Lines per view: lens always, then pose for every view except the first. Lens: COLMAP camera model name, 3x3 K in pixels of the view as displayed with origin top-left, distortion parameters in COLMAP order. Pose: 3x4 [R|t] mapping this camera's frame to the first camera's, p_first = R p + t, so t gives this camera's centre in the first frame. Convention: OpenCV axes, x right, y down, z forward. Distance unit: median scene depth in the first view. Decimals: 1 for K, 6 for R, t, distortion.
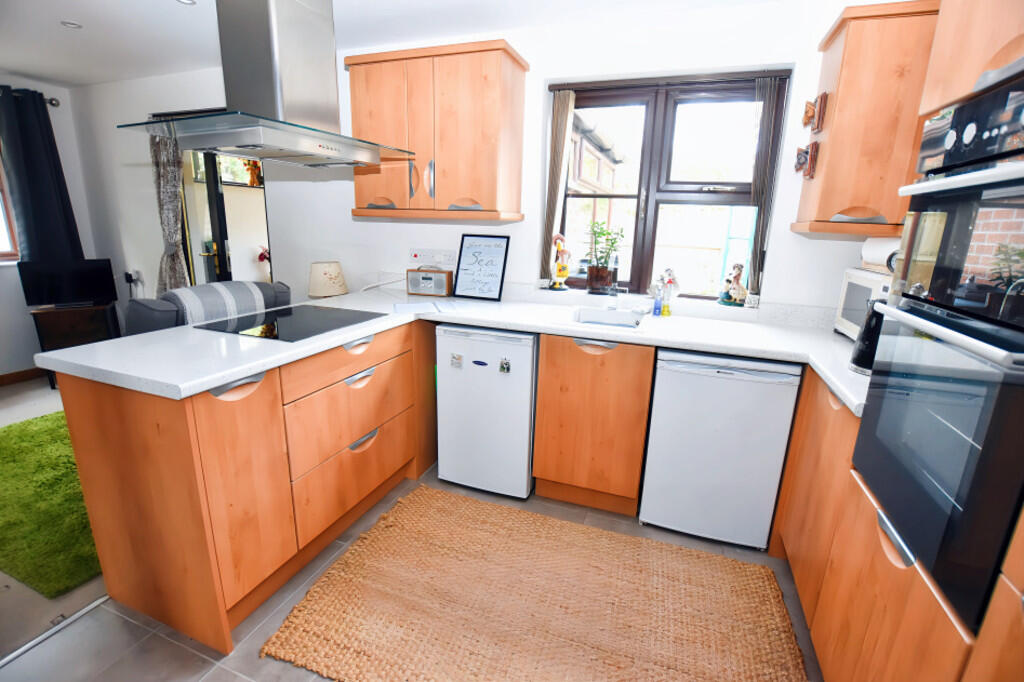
lens RADIAL K [[462.8, 0, 515.0], [0, 462.8, 343.6], [0, 0, 1]] dist [-0.031804, 0.006490]
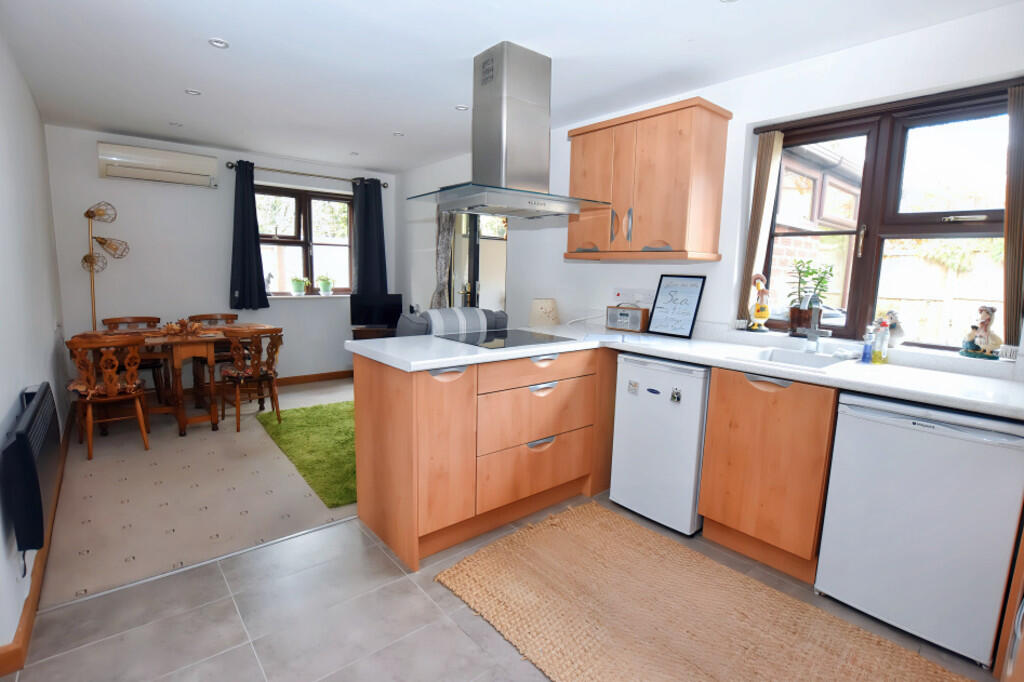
lens RADIAL K [[484.2, 0, 512.0], [0, 484.2, 341.0], [0, 0, 1]] dist [-0.022831, 0.000216]
pose [[0.870809, 0.063246, -0.487536, 0.164524], [-0.120844, 0.988801, -0.087571, 0.061048], [0.476537, 0.135173, 0.868700, -0.119863]]
